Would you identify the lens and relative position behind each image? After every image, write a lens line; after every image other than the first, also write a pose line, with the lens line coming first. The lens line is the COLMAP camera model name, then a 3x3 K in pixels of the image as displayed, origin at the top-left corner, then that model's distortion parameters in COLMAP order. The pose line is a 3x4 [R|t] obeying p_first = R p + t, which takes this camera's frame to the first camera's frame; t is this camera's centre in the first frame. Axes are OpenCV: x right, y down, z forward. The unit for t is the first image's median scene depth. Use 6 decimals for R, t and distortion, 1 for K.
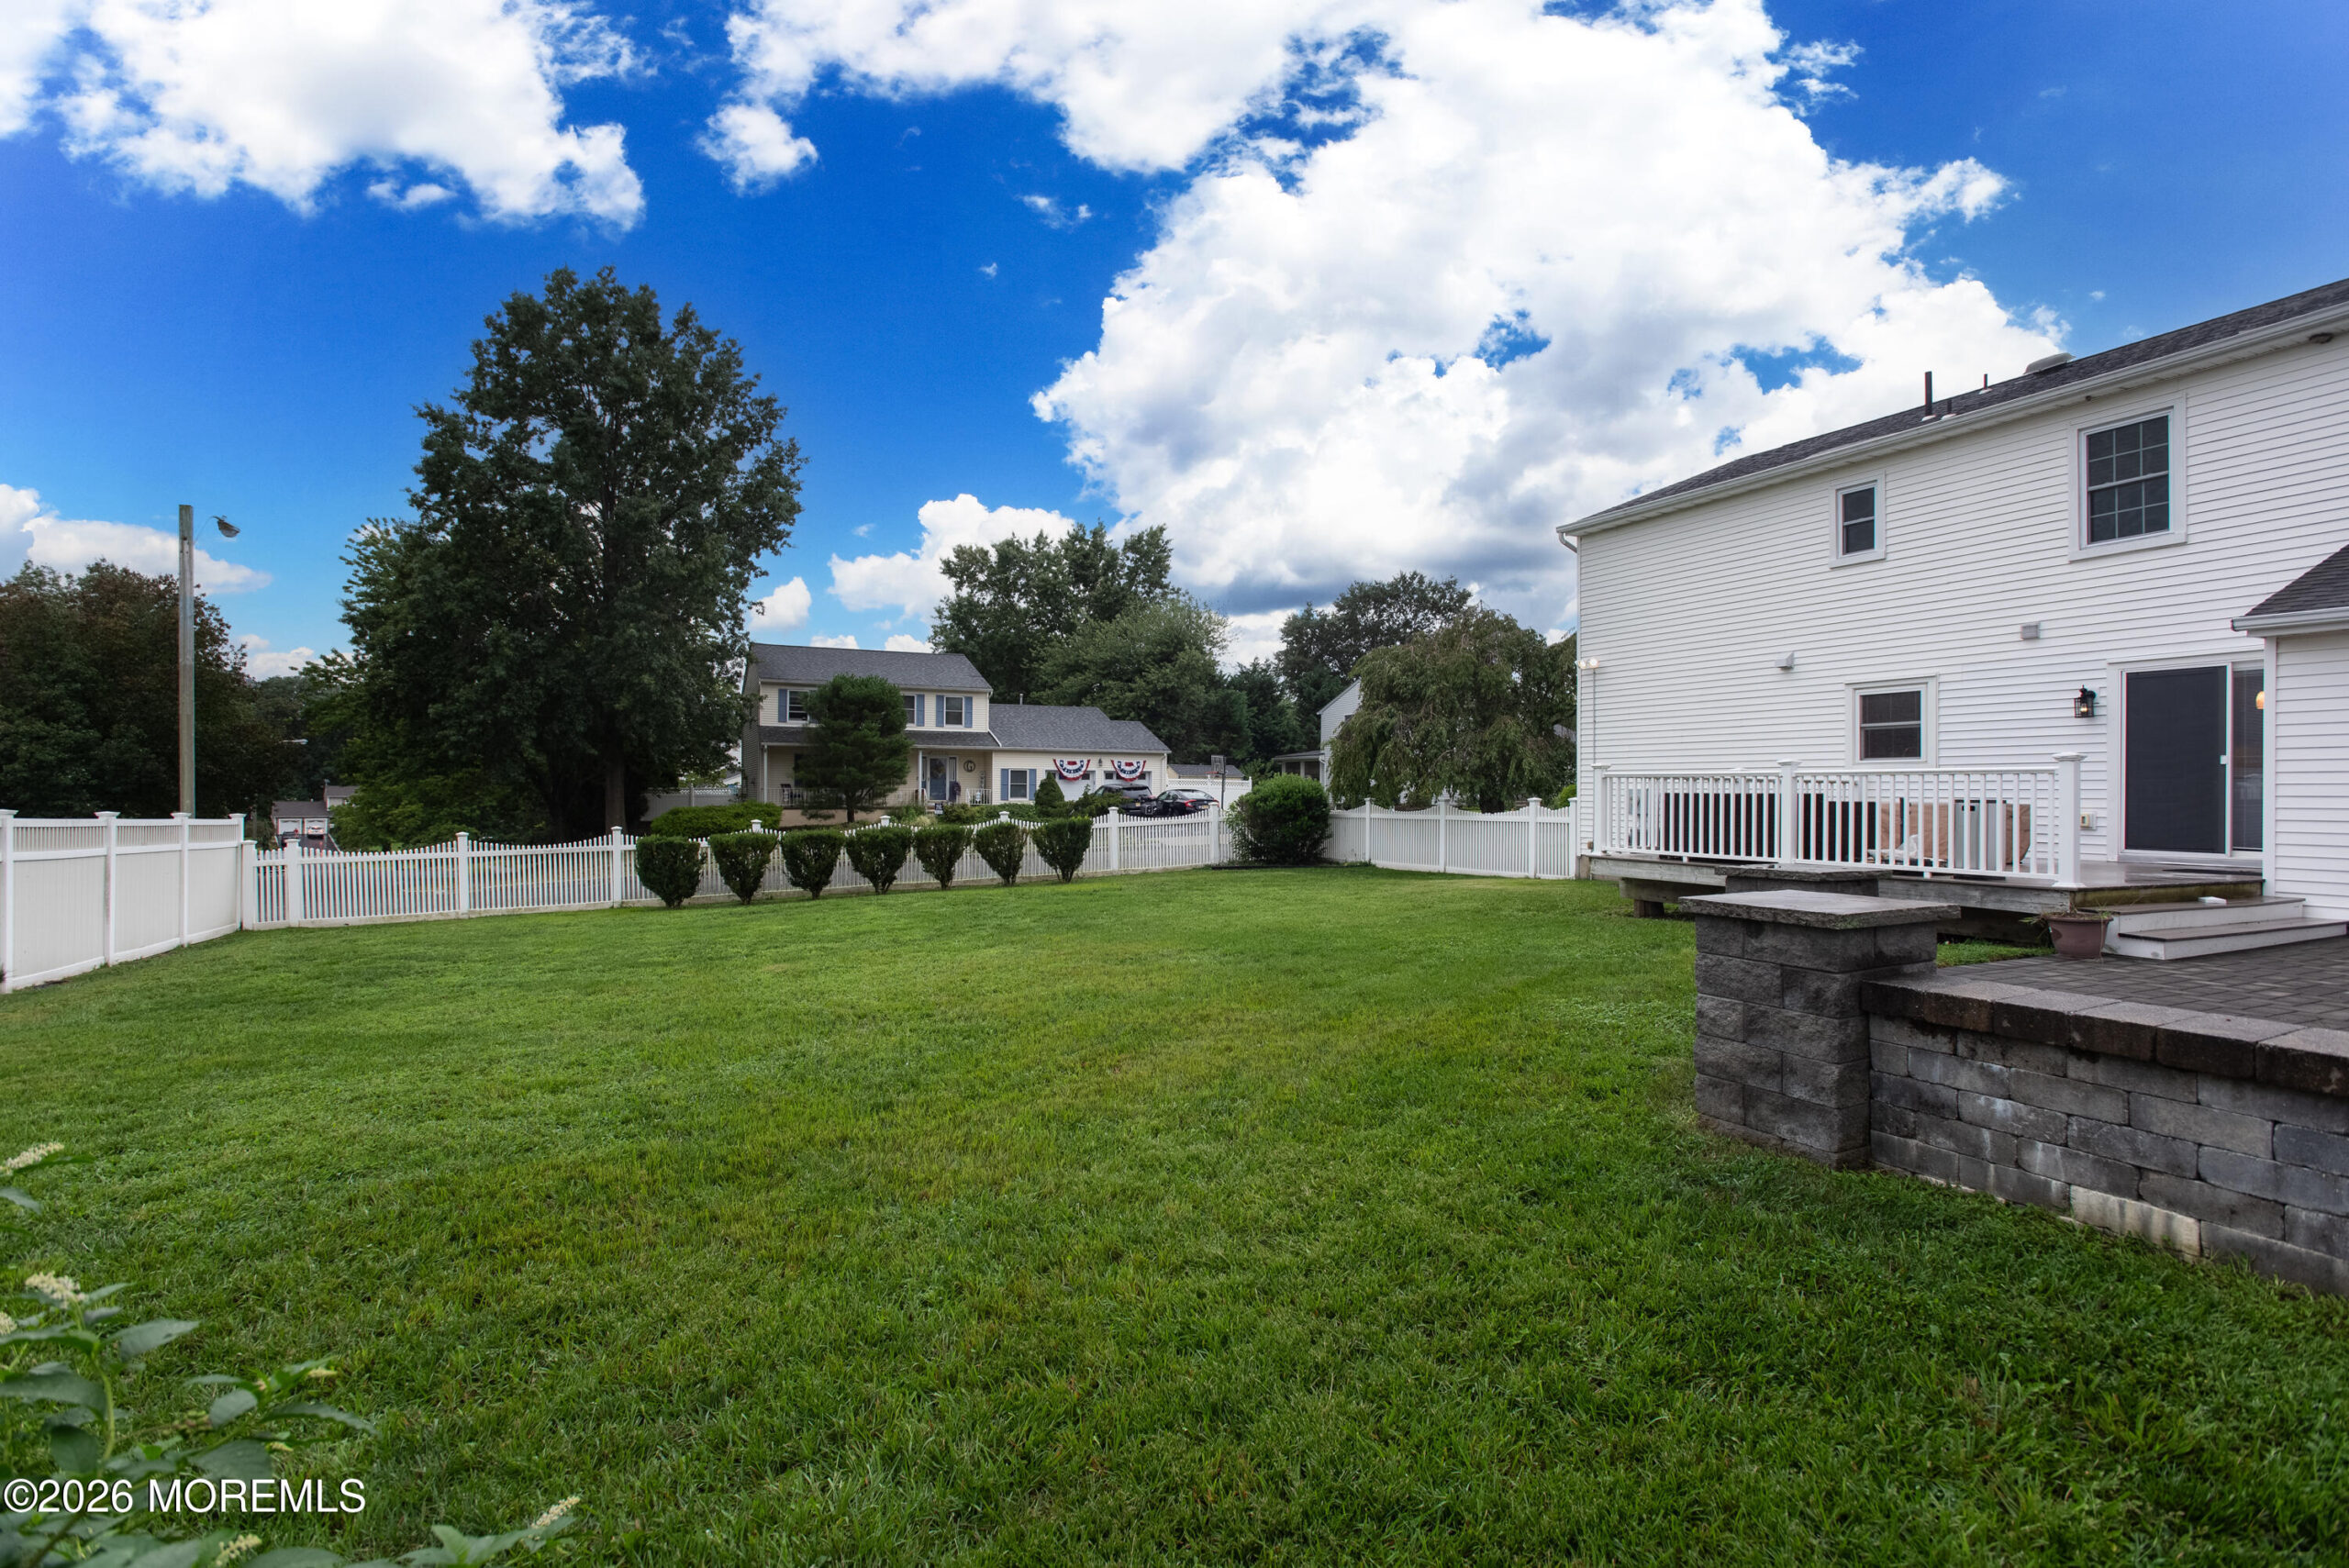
lens RADIAL K [[1120.0, 0, 1164.1], [0, 1120.0, 787.9], [0, 0, 1]] dist [-0.053117, 0.022704]
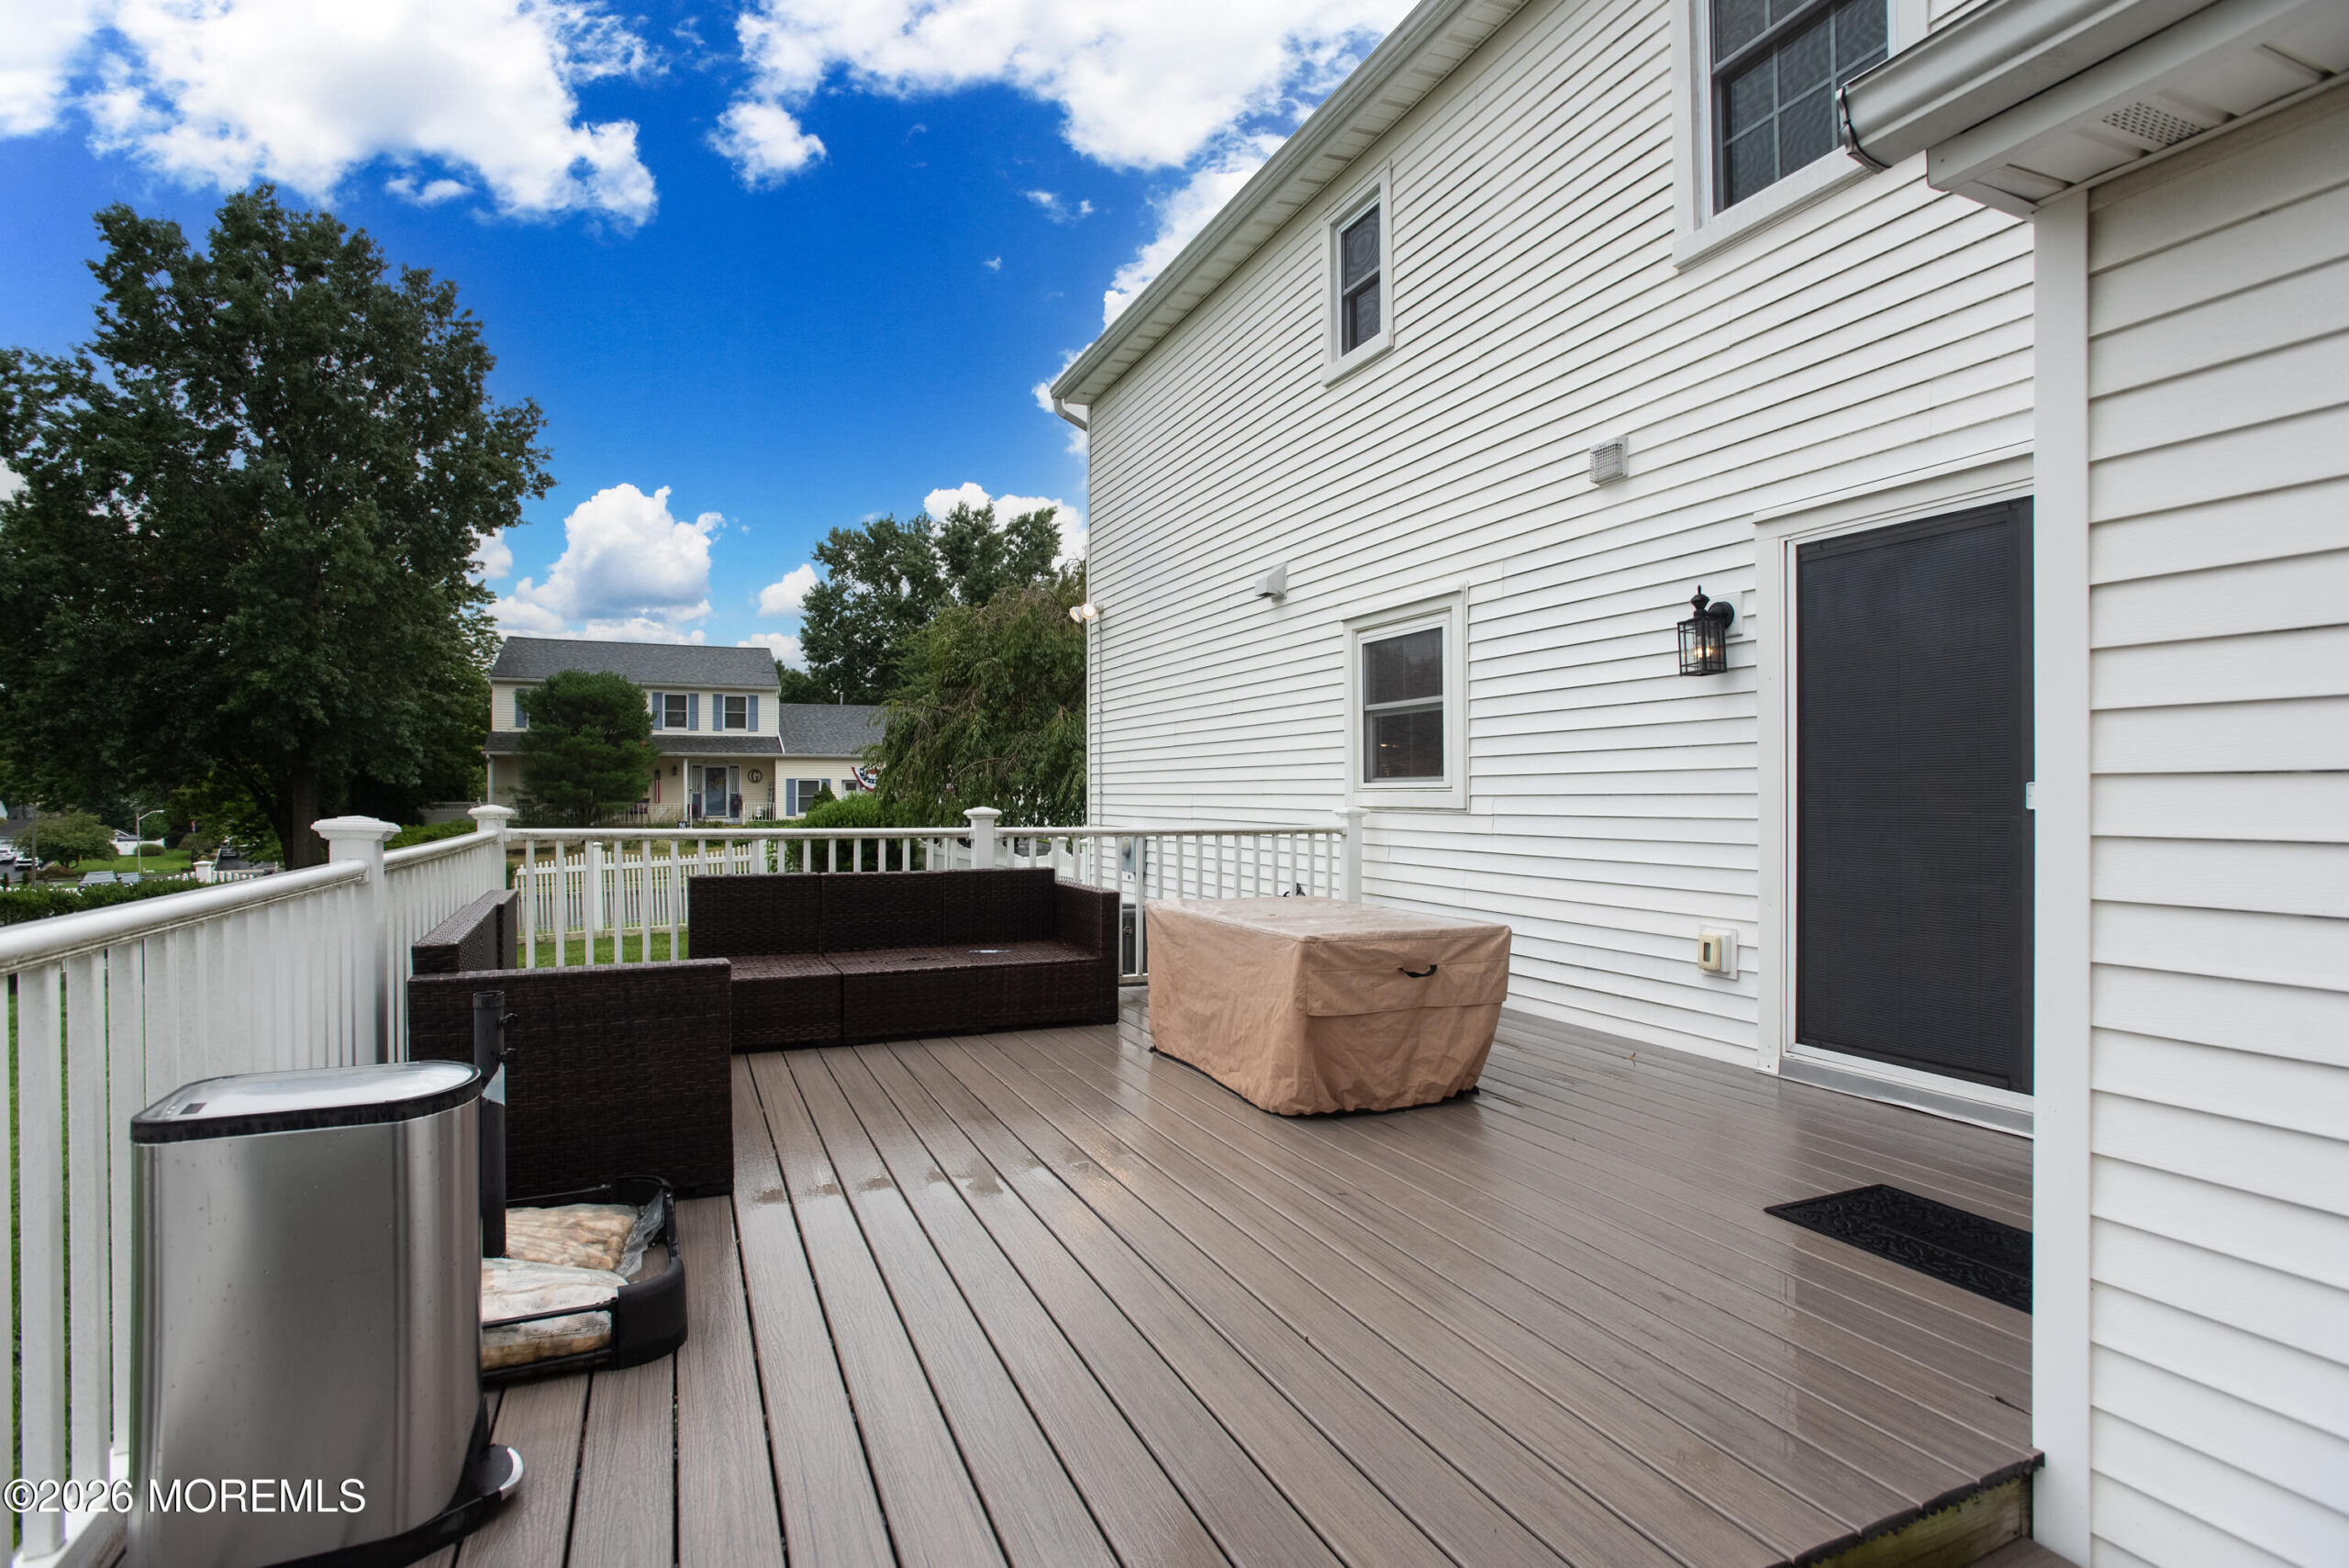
lens RADIAL K [[1120.0, 0, 1164.1], [0, 1120.0, 787.9], [0, 0, 1]] dist [-0.053117, 0.022704]
pose [[0.999834, -0.007465, -0.016625, 0.554918], [0.007438, 0.999971, -0.001744, -0.022341], [0.016638, 0.001620, 0.999860, 0.518447]]
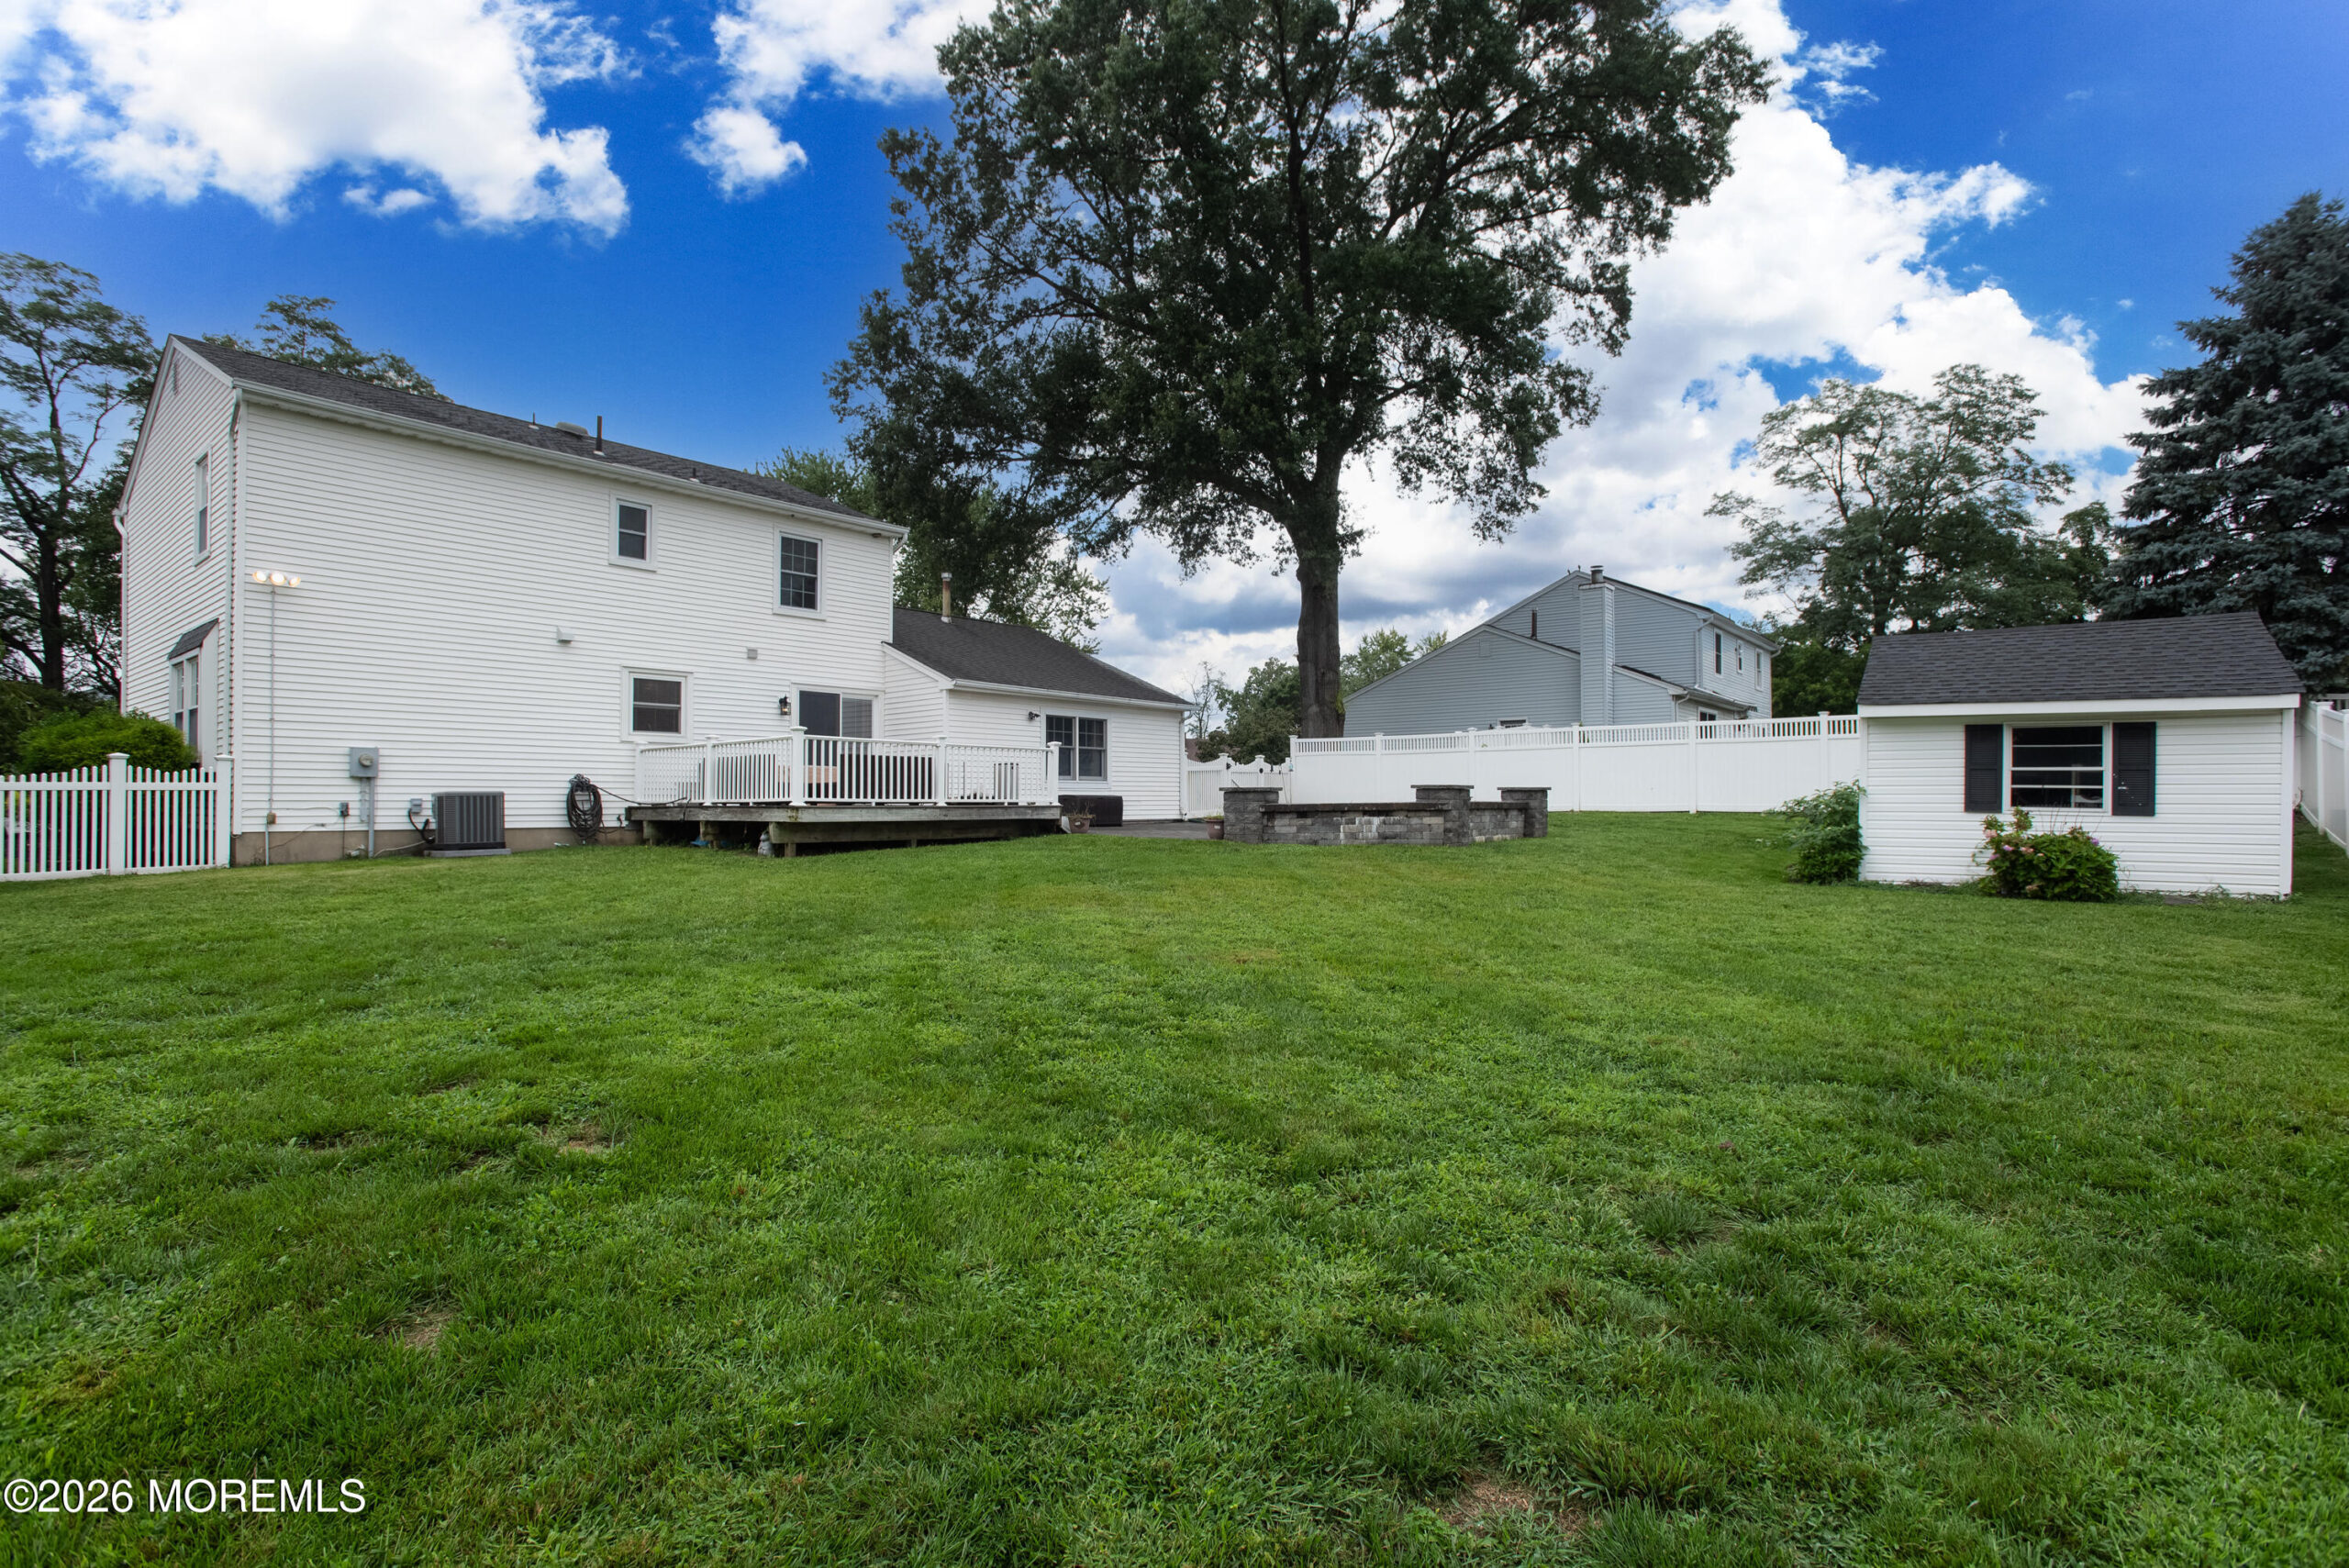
lens RADIAL K [[1207.8, 0, 1170.7], [0, 1207.8, 799.9], [0, 0, 1]] dist [0.000796, 0.000329]
pose [[-0.441188, -0.003872, 0.897406, -0.816044], [-0.006560, 0.999978, 0.001089, 0.044321], [-0.897391, -0.005406, -0.441204, 1.056002]]
